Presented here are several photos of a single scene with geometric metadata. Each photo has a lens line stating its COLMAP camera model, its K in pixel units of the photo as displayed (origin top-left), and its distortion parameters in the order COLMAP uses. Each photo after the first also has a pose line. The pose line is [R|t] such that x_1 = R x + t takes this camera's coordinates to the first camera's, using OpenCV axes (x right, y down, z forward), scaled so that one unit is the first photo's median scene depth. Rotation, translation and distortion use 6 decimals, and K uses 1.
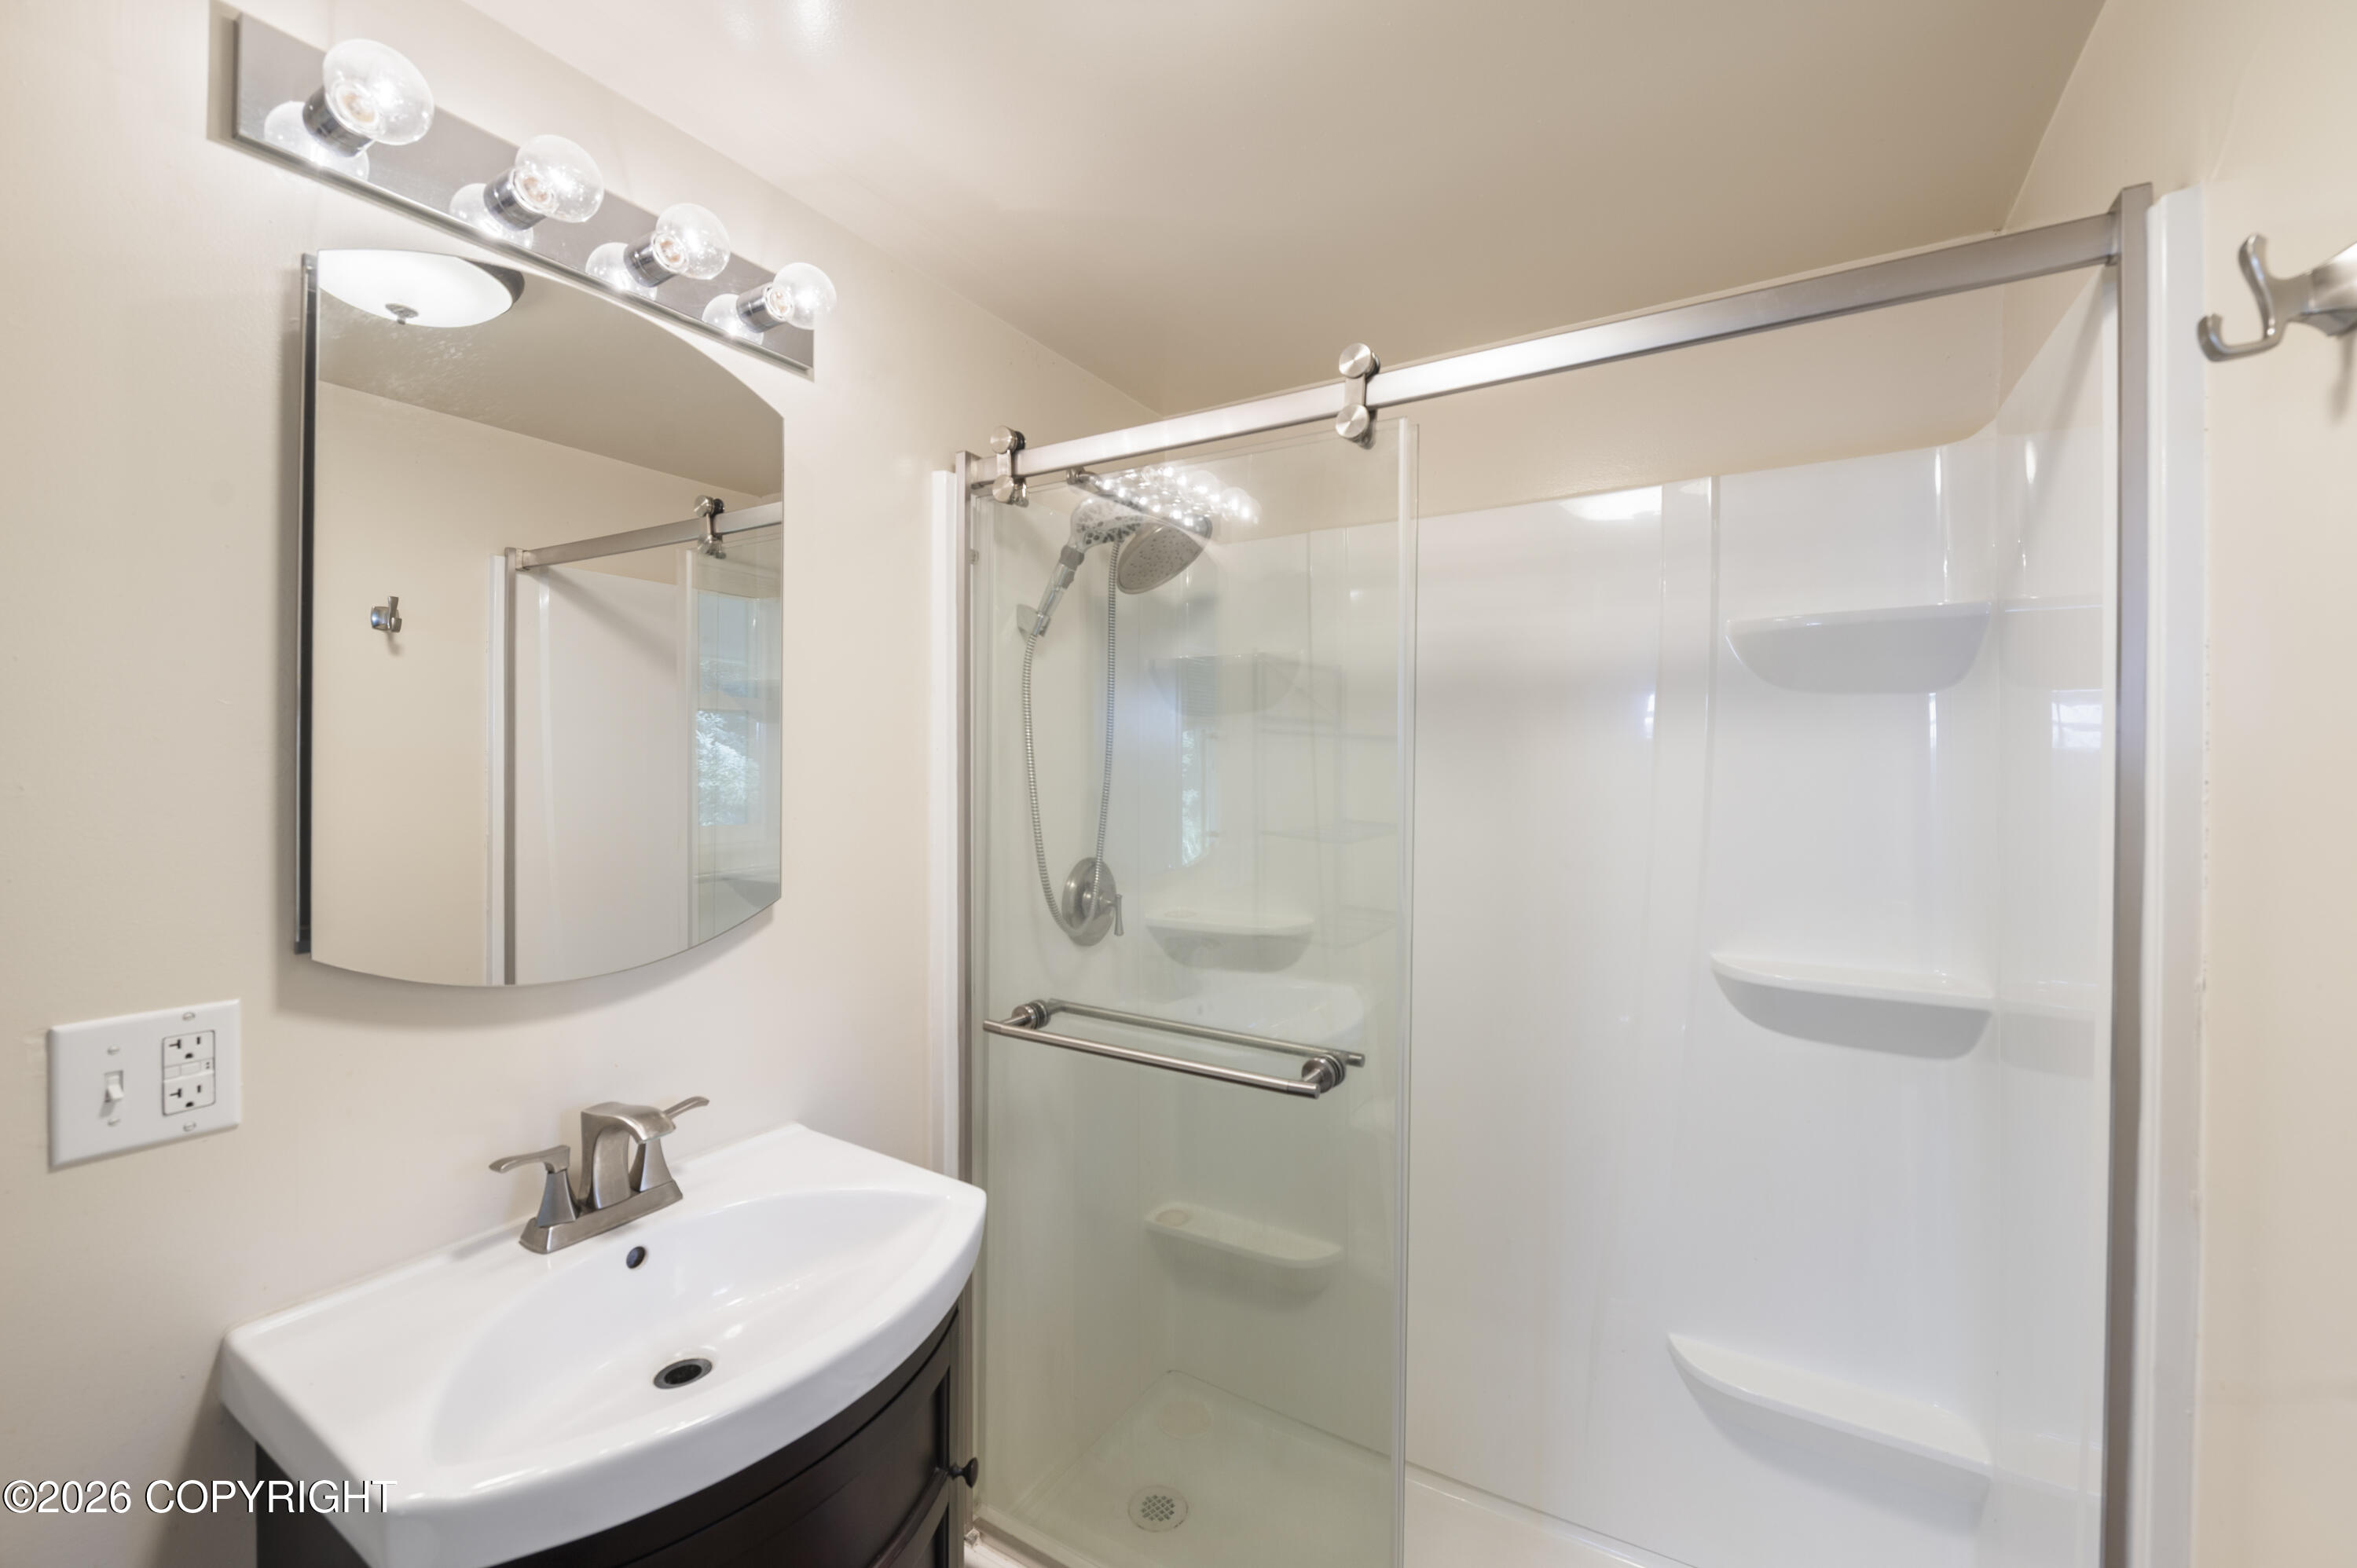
lens RADIAL K [[936.5, 0, 1181.5], [0, 936.5, 765.3], [0, 0, 1]] dist [-0.008967, -0.000486]
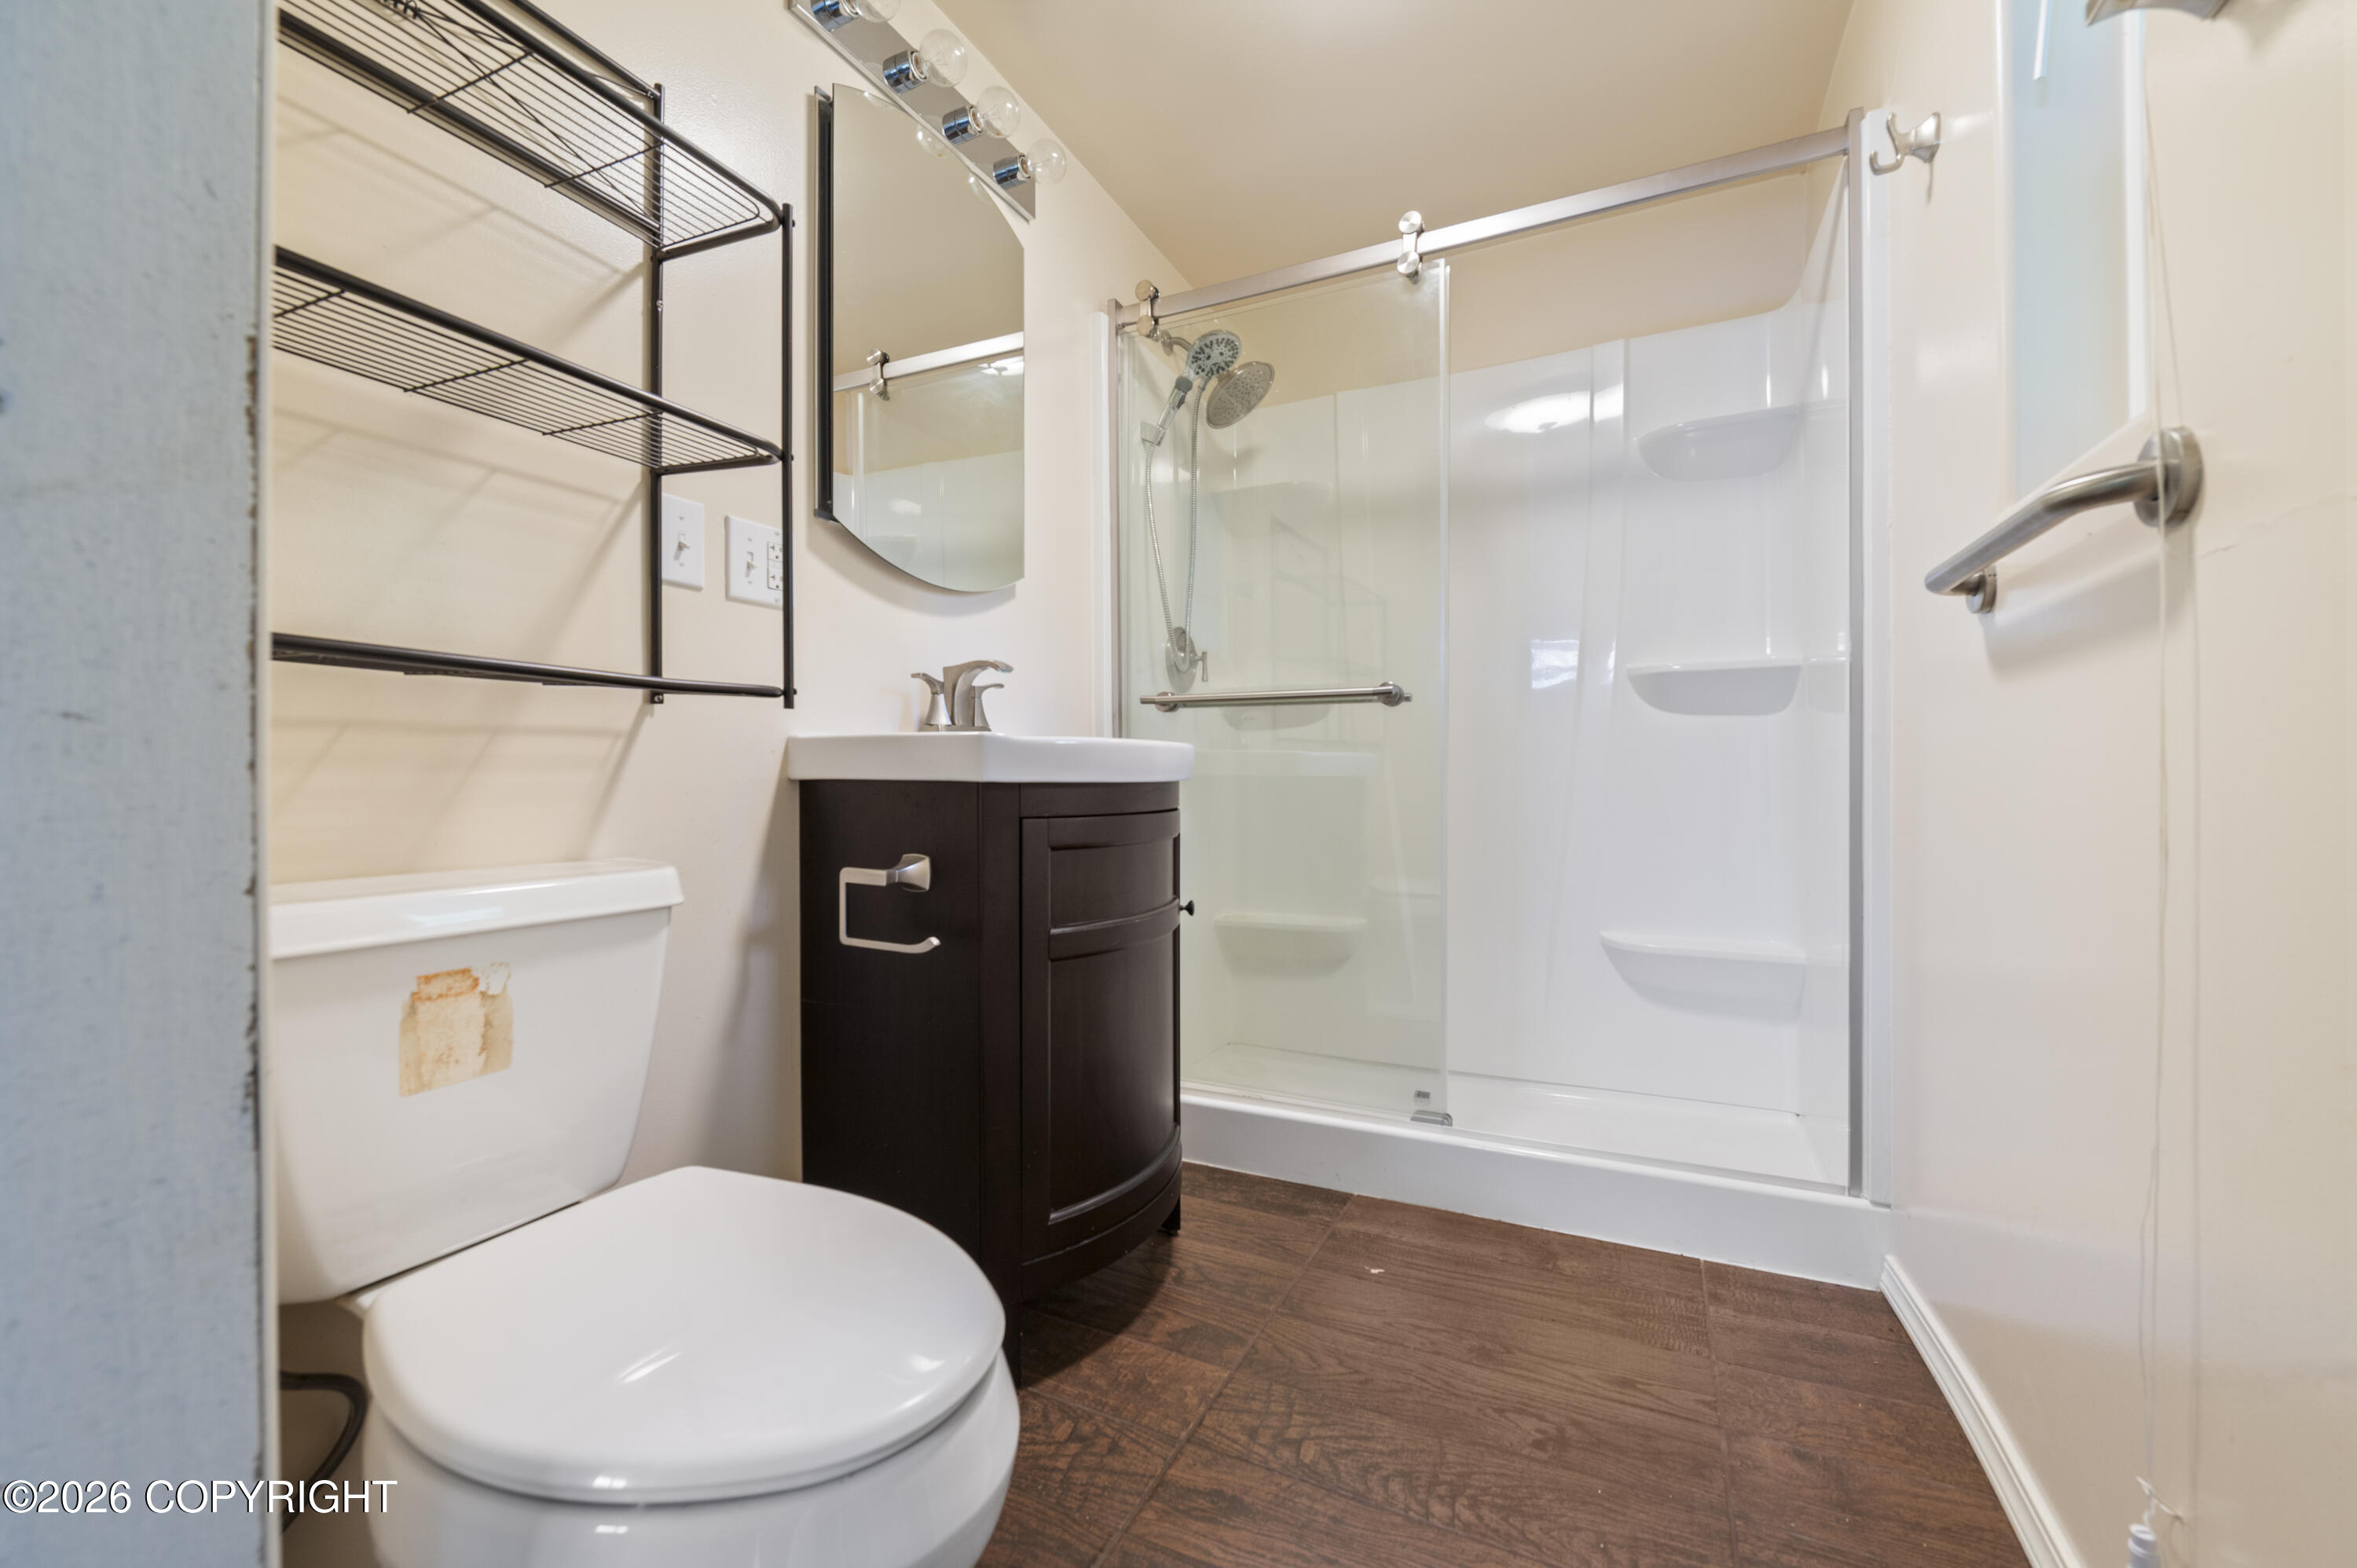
lens RADIAL K [[936.5, 0, 1175.9], [0, 936.5, 791.0], [0, 0, 1]] dist [-0.008967, -0.000486]
pose [[0.995411, -0.009027, 0.095264, -0.349218], [0.008729, 0.999956, 0.003549, 0.488035], [-0.095291, -0.002701, 0.995446, -0.491312]]
